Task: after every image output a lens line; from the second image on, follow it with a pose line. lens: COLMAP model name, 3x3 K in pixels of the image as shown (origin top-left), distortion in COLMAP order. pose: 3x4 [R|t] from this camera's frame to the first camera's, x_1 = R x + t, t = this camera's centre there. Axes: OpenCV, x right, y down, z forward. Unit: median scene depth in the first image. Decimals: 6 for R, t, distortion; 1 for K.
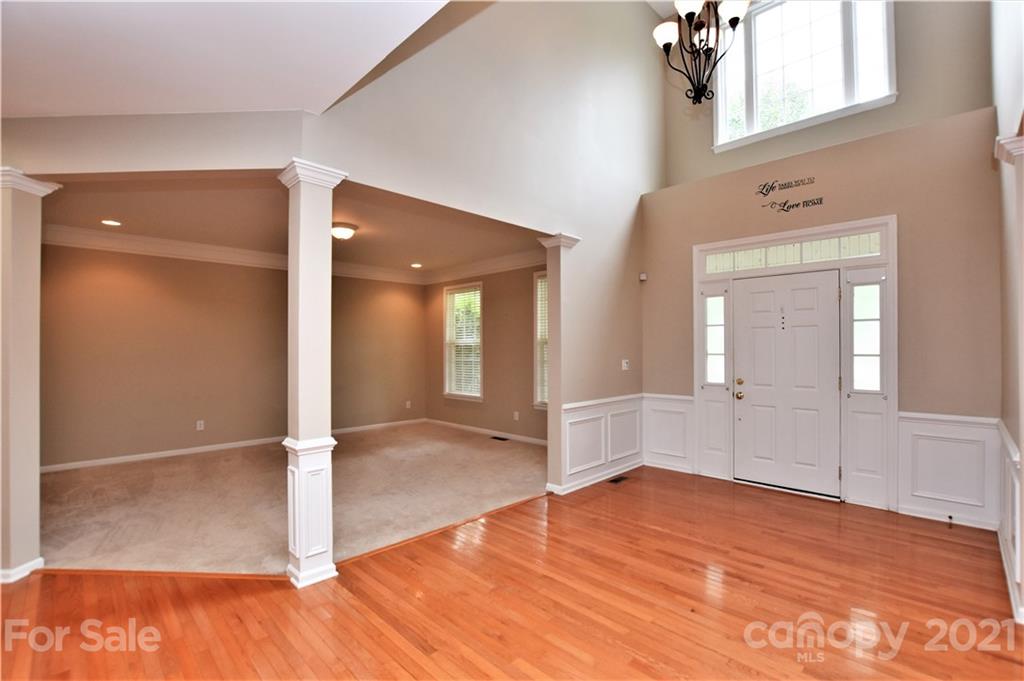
lens RADIAL K [[461.9, 0, 519.2], [0, 461.9, 344.3], [0, 0, 1]] dist [-0.026339, 0.000238]
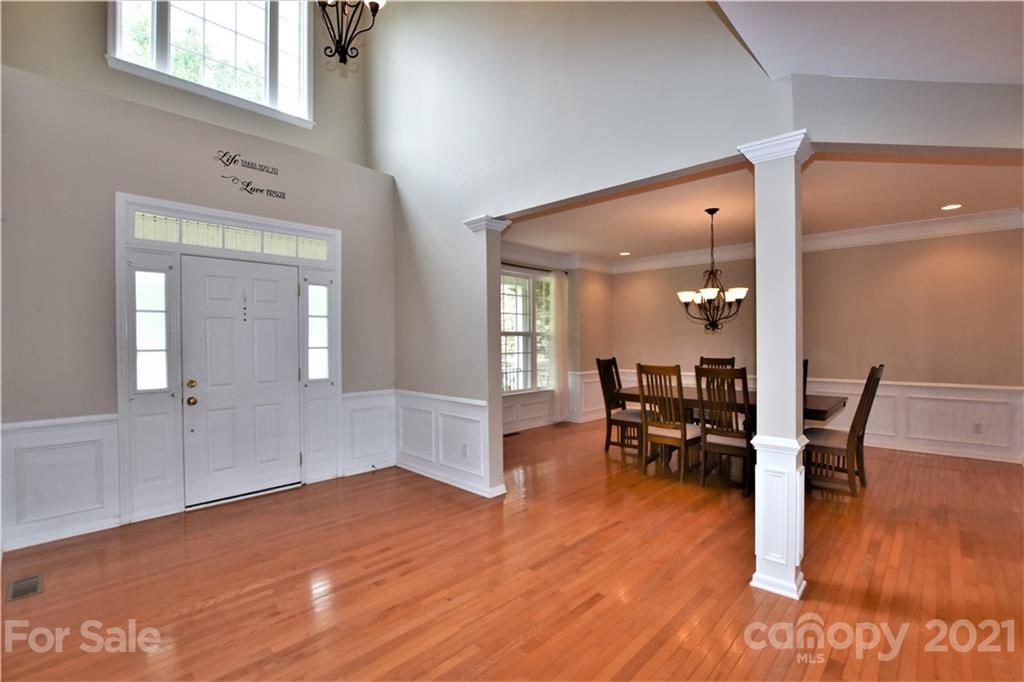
lens RADIAL K [[461.9, 0, 519.2], [0, 461.9, 344.8], [0, 0, 1]] dist [-0.026339, 0.000238]
pose [[-0.025191, -0.006833, 0.999659, -0.370874], [-0.001825, 0.999975, 0.006789, 0.007829], [-0.999681, -0.001653, -0.025203, 0.510681]]
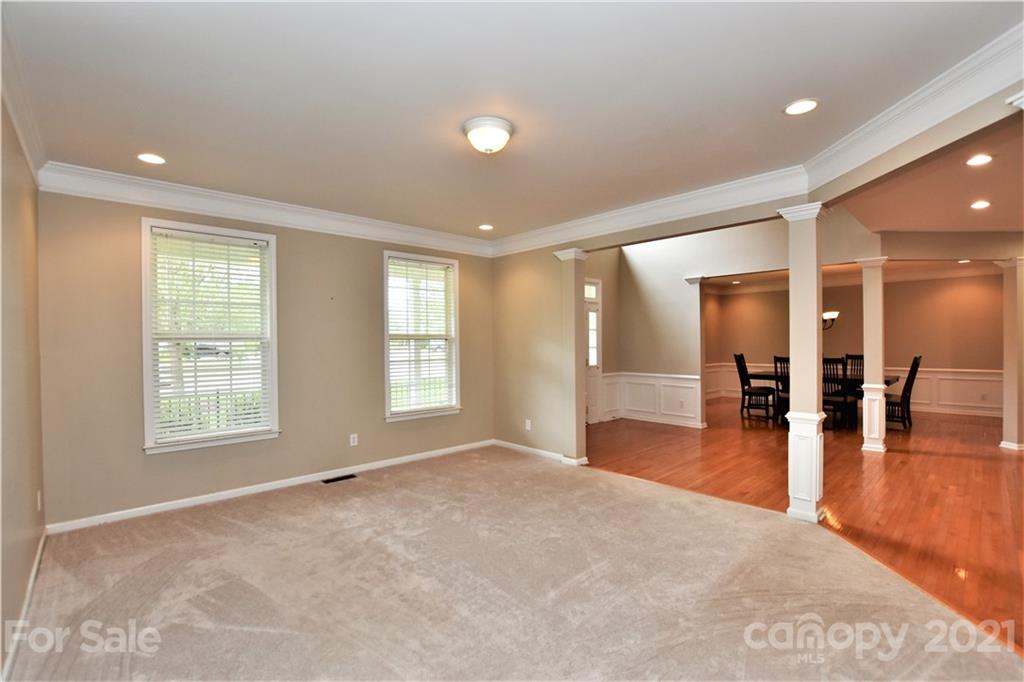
lens RADIAL K [[461.9, 0, 519.2], [0, 461.9, 344.8], [0, 0, 1]] dist [-0.026339, 0.000238]
pose [[0.028643, -0.000186, 0.999590, -1.217408], [-0.000121, 1.000000, 0.000190, 0.011895], [-0.999590, -0.000127, 0.028643, 1.215395]]
